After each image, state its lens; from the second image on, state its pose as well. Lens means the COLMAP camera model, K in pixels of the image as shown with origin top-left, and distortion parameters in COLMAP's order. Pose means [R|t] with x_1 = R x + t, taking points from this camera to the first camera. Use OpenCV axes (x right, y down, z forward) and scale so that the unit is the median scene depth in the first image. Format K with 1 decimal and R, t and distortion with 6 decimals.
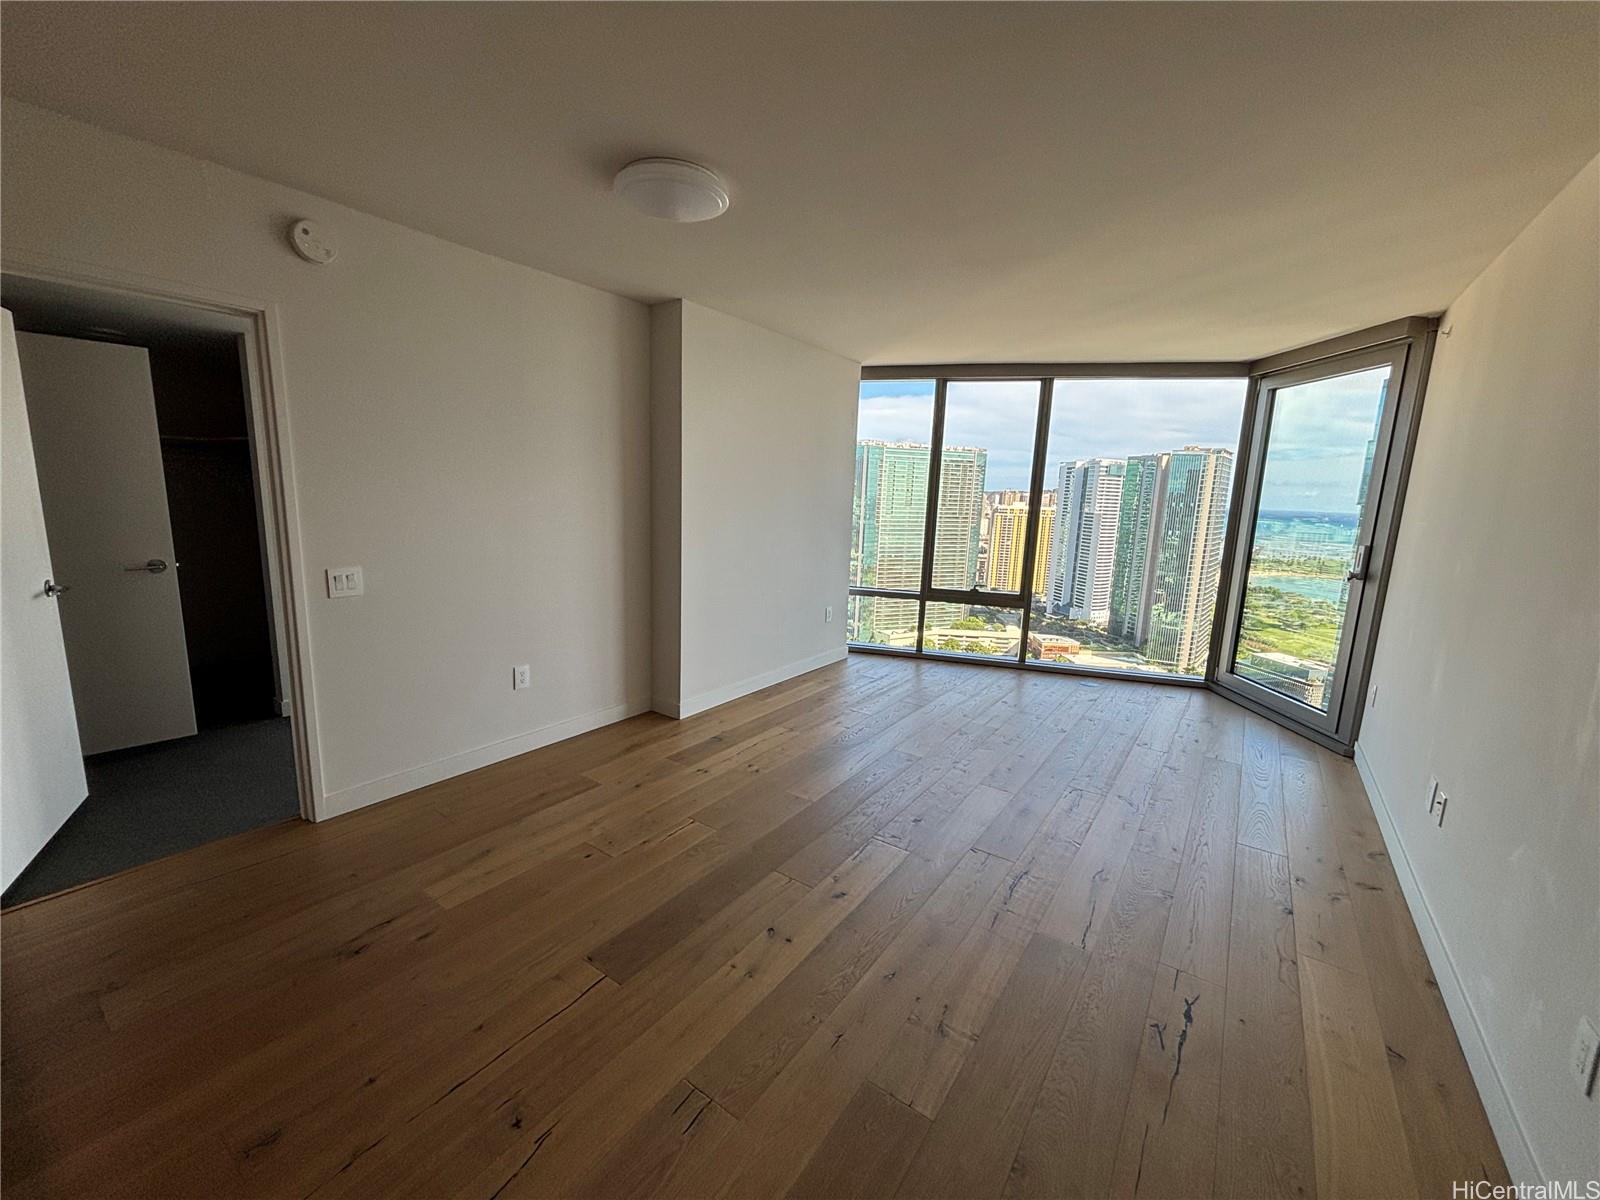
lens RADIAL K [[638.9, 0, 803.8], [0, 638.9, 594.9], [0, 0, 1]] dist [0.004353, -0.002611]
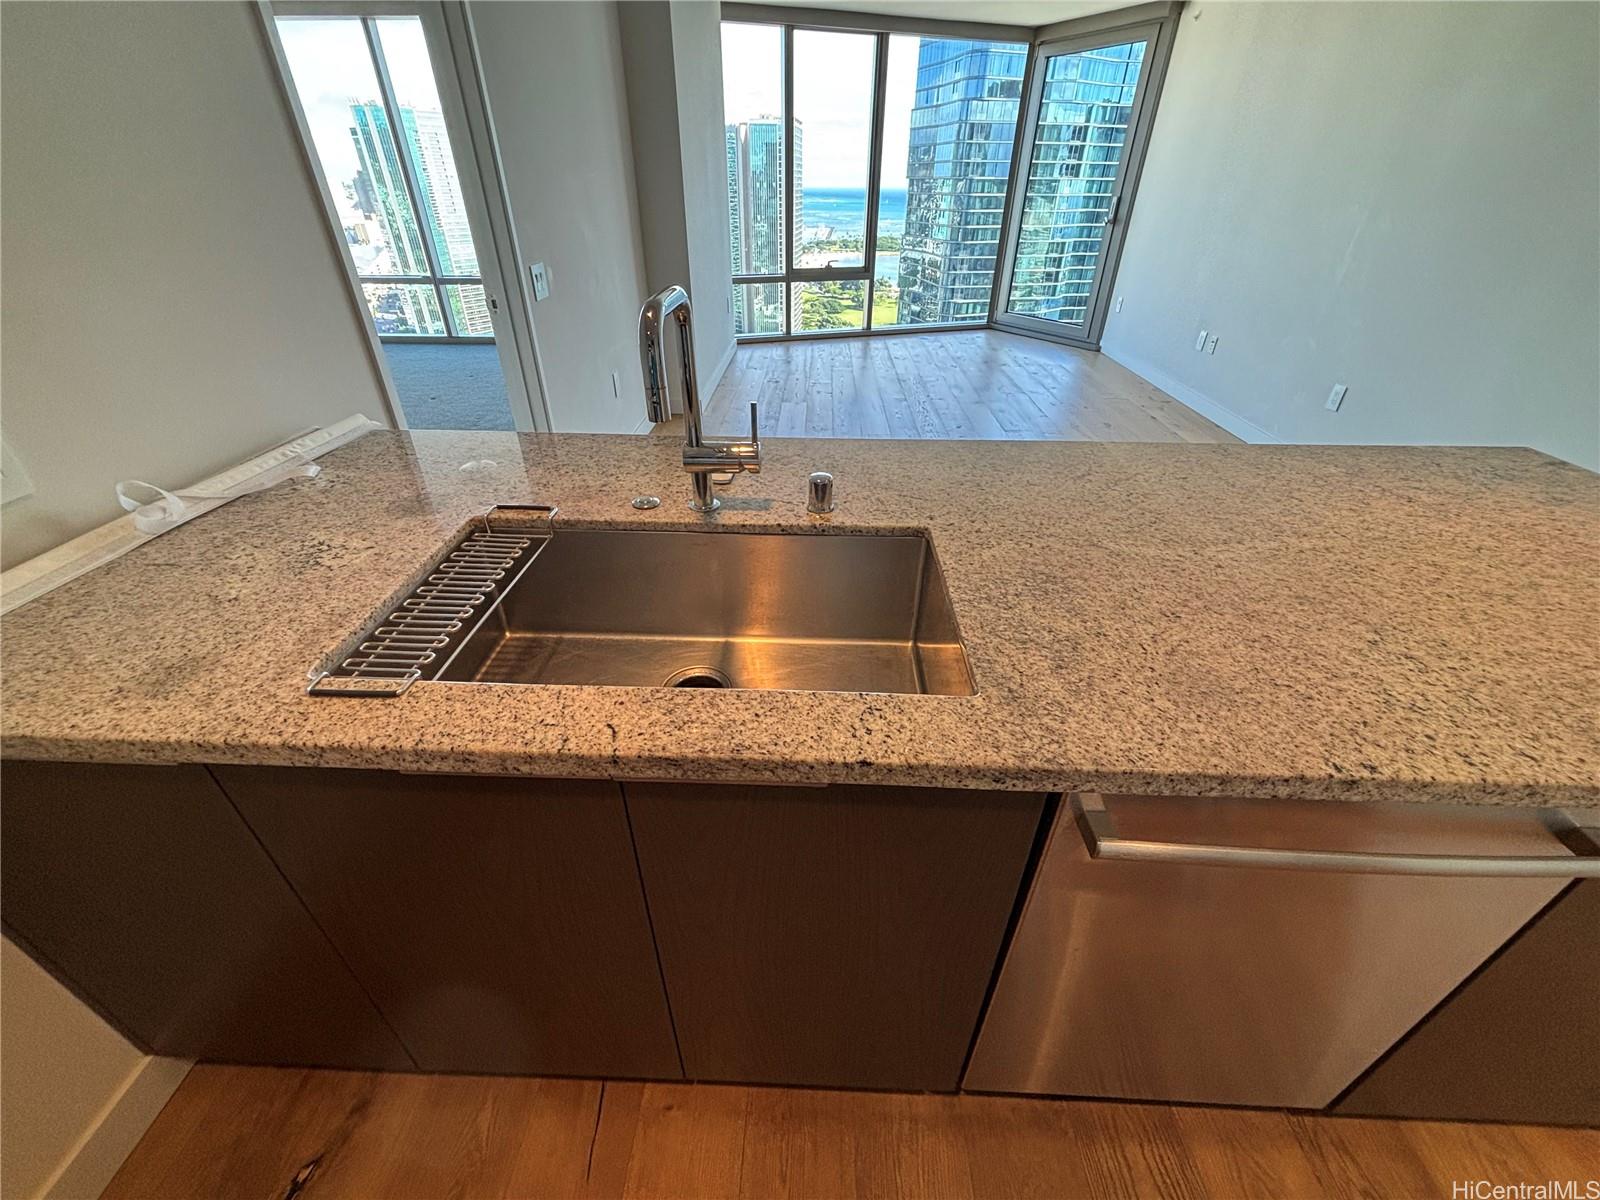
lens RADIAL K [[638.9, 0, 794.4], [0, 638.9, 594.1], [0, 0, 1]] dist [0.004353, -0.002611]
pose [[0.835291, -0.322107, 0.445574, -0.462972], [0.113191, 0.893802, 0.433941, 0.010486], [-0.538031, -0.312032, 0.783045, -0.026789]]
